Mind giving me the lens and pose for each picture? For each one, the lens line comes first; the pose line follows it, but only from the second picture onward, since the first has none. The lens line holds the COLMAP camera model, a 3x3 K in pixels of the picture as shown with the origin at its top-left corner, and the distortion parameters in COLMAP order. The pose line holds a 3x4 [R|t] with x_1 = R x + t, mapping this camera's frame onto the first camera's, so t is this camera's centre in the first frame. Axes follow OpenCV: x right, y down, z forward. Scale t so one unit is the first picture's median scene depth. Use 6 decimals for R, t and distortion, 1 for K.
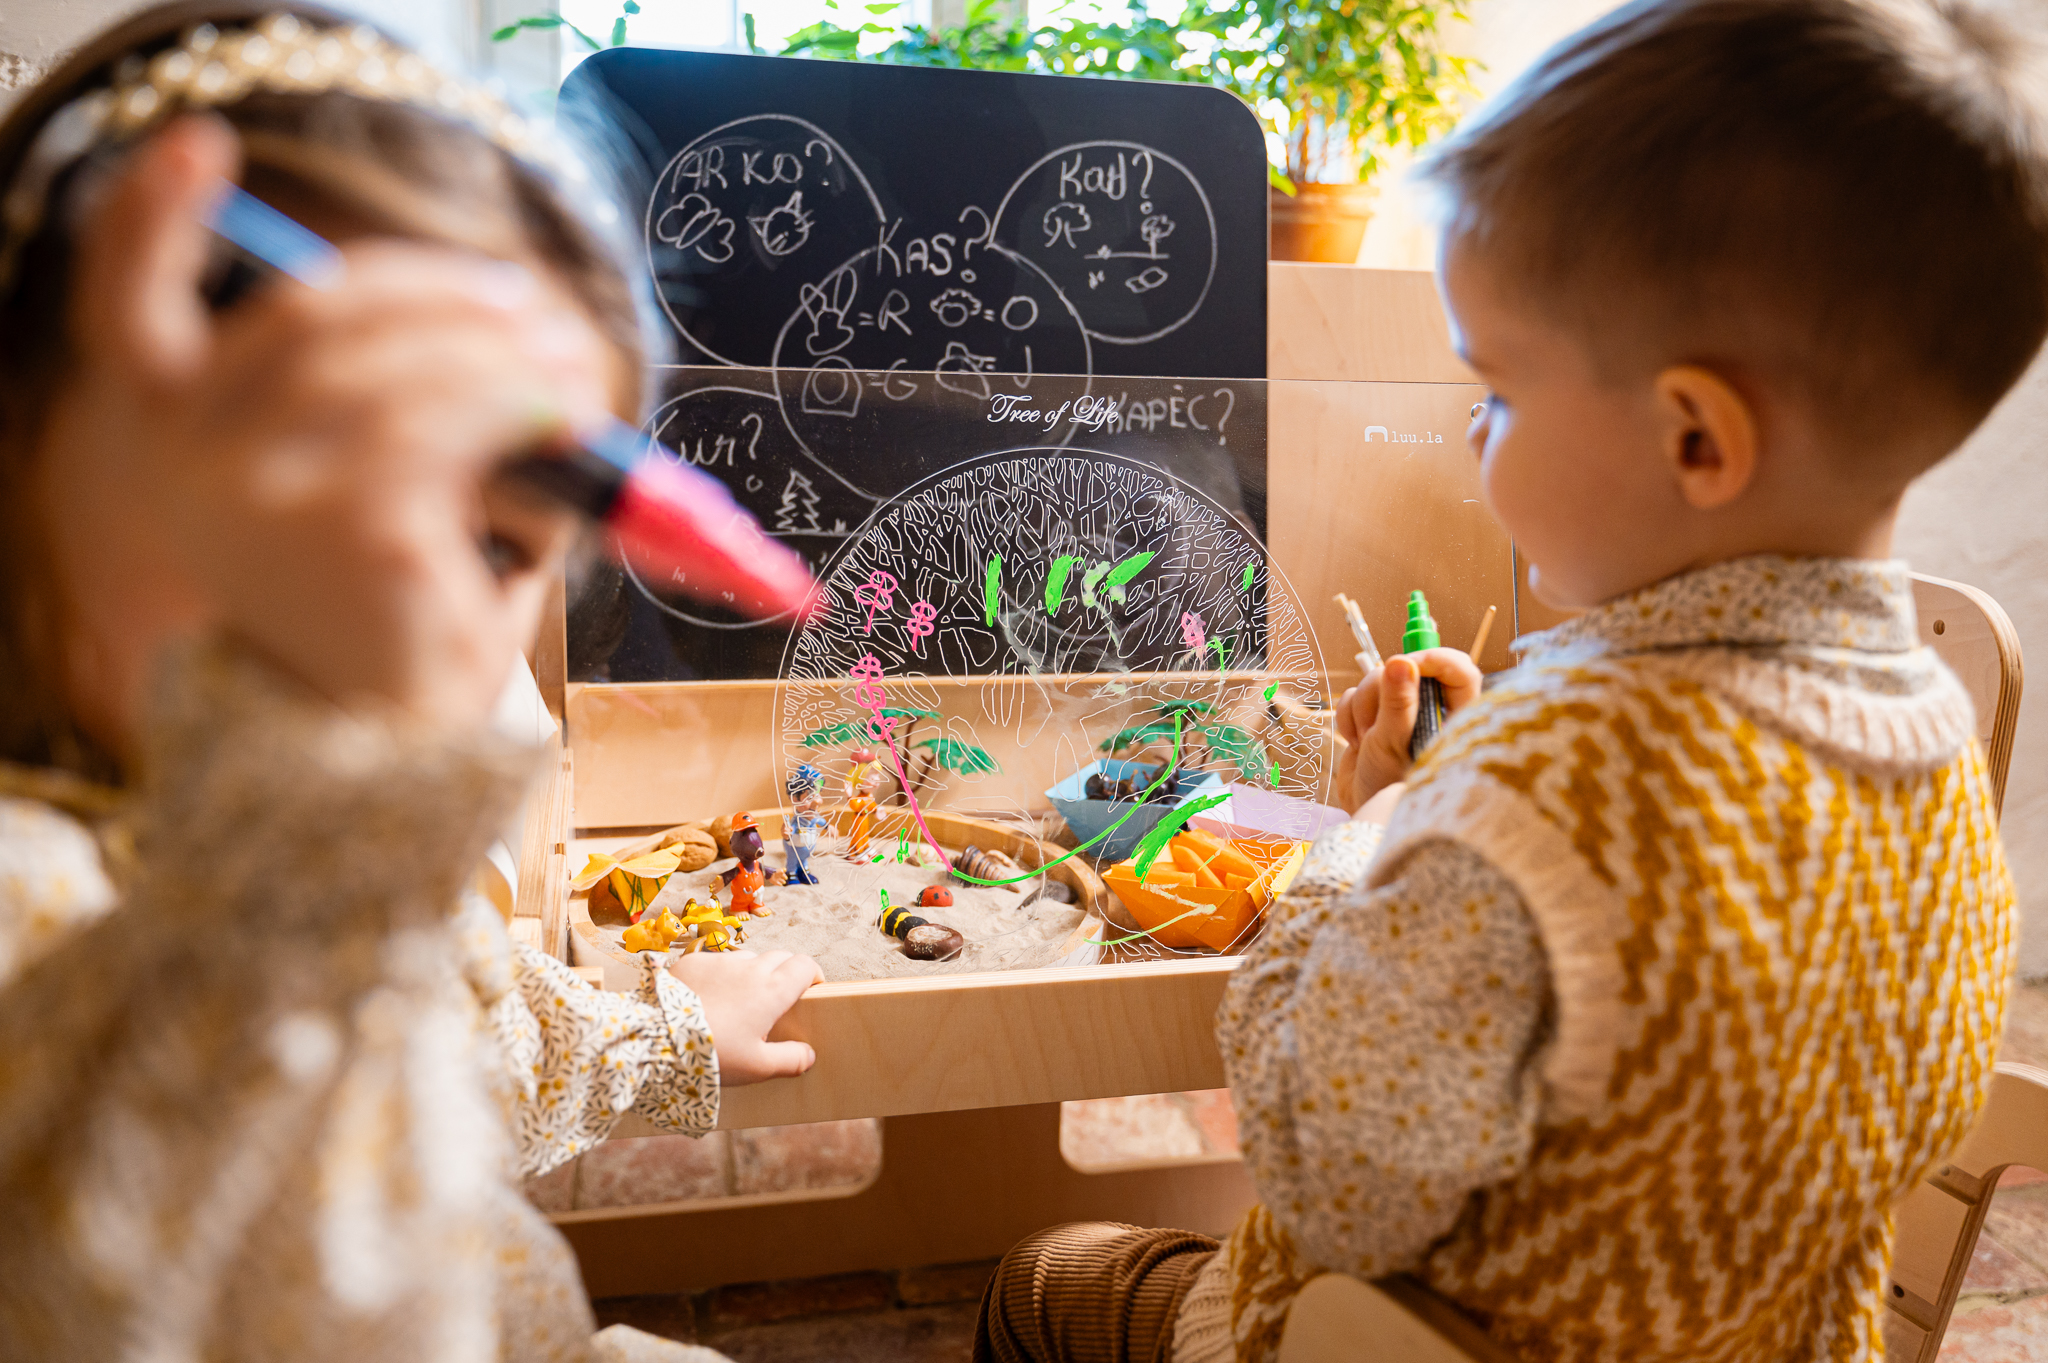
lens RADIAL K [[1741.5, 0, 1025.2], [0, 1741.5, 674.2], [0, 0, 1]] dist [0.006684, 0.001841]
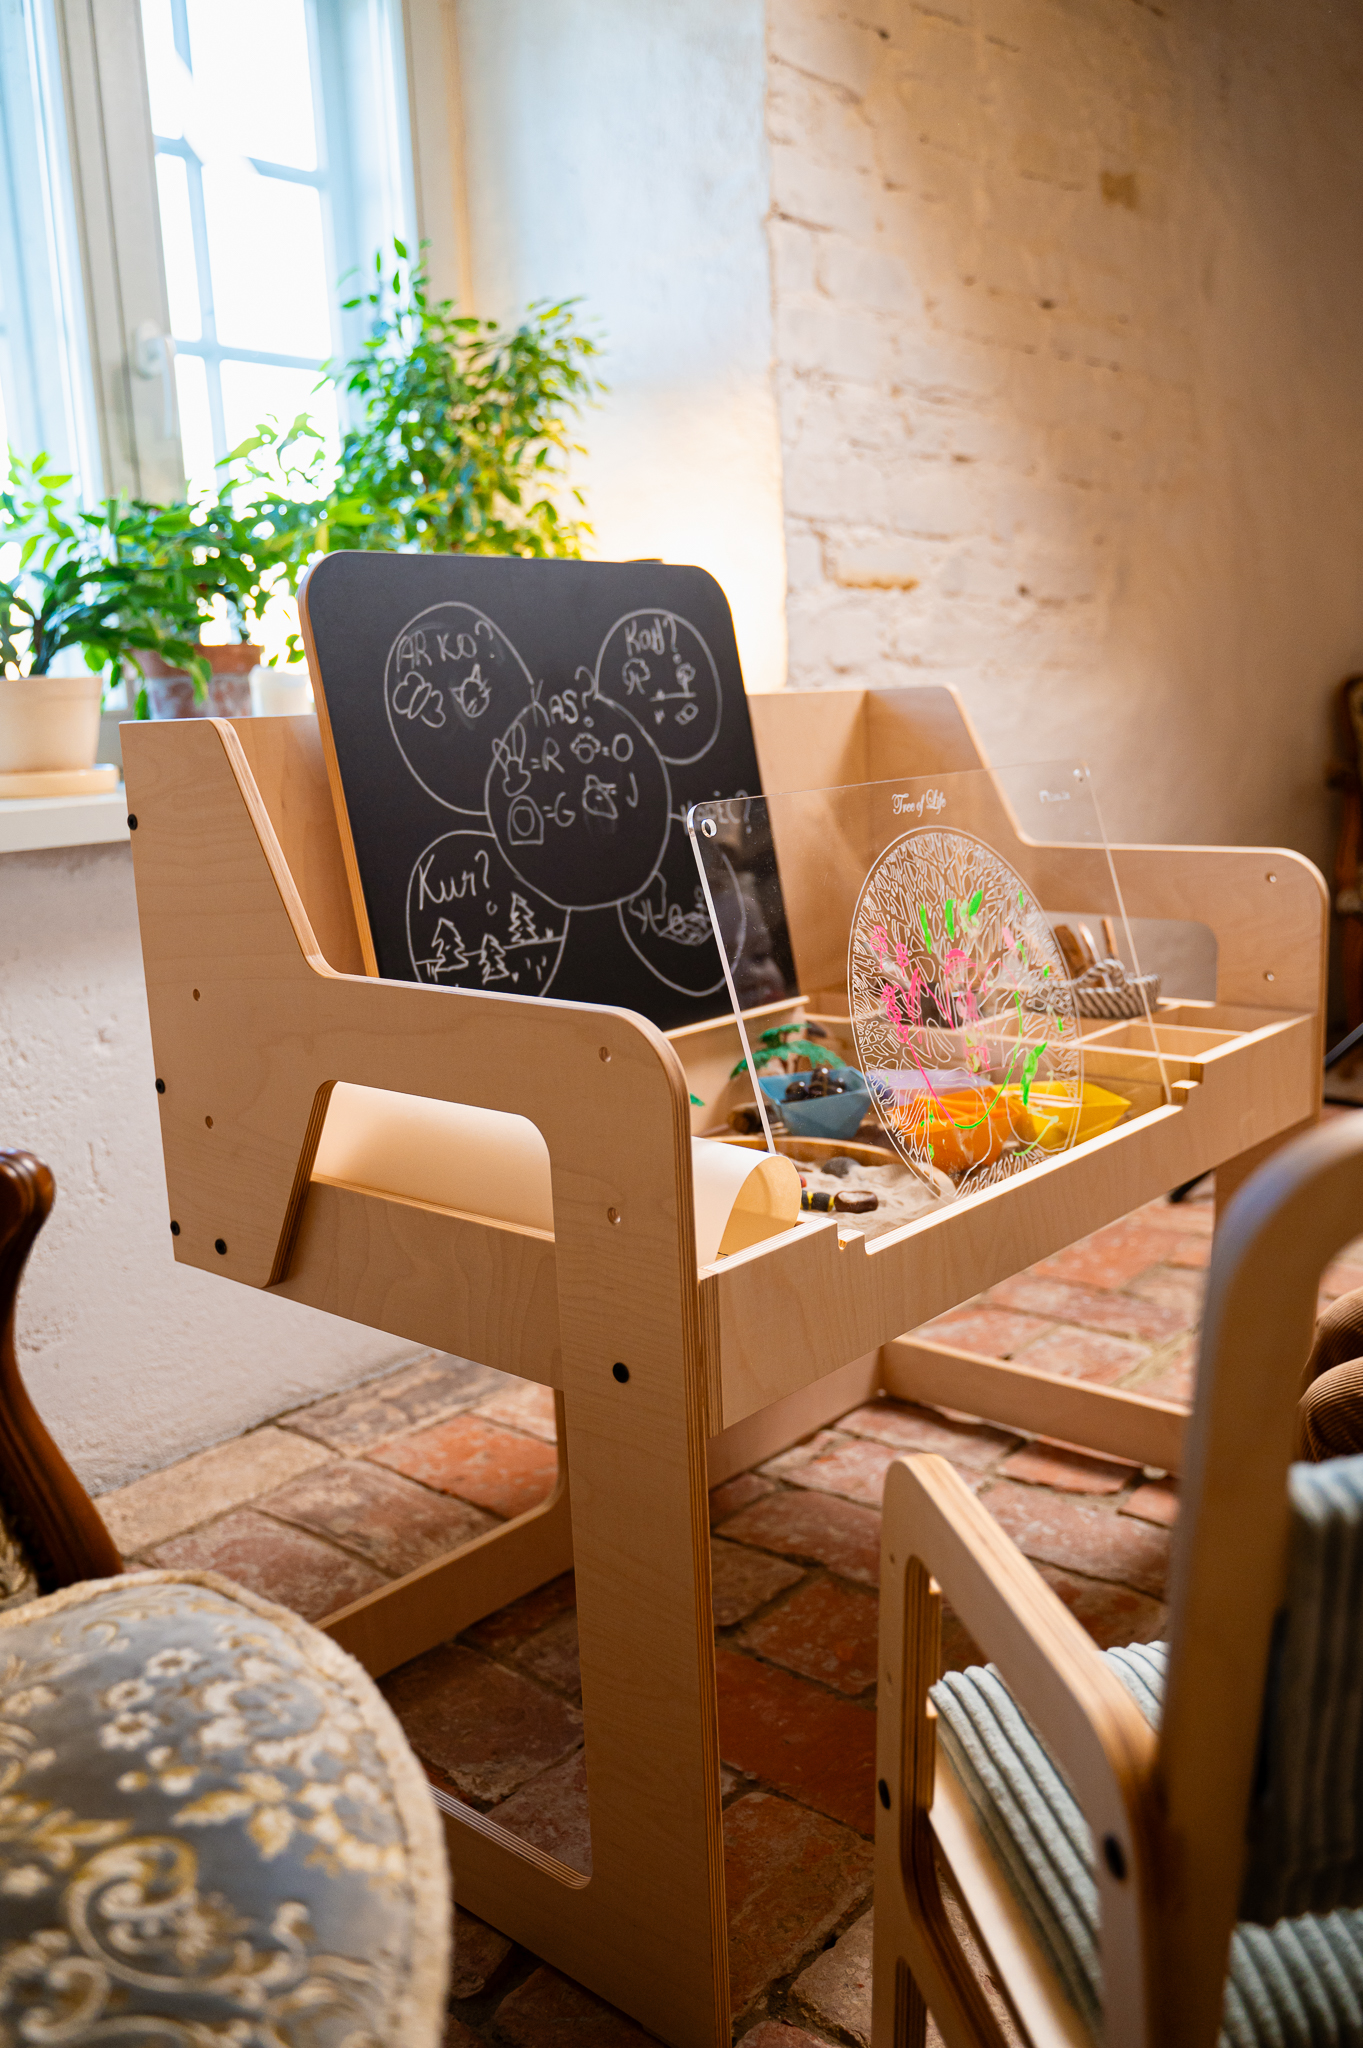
lens RADIAL K [[1741.5, 0, 677.0], [0, 1741.5, 1032.3], [0, 0, 1]] dist [0.006684, 0.001841]
pose [[0.813199, -0.182673, 0.552574, -0.718941], [0.201306, 0.979144, 0.027438, -0.033090], [-0.546062, 0.088924, 0.833012, -0.052962]]
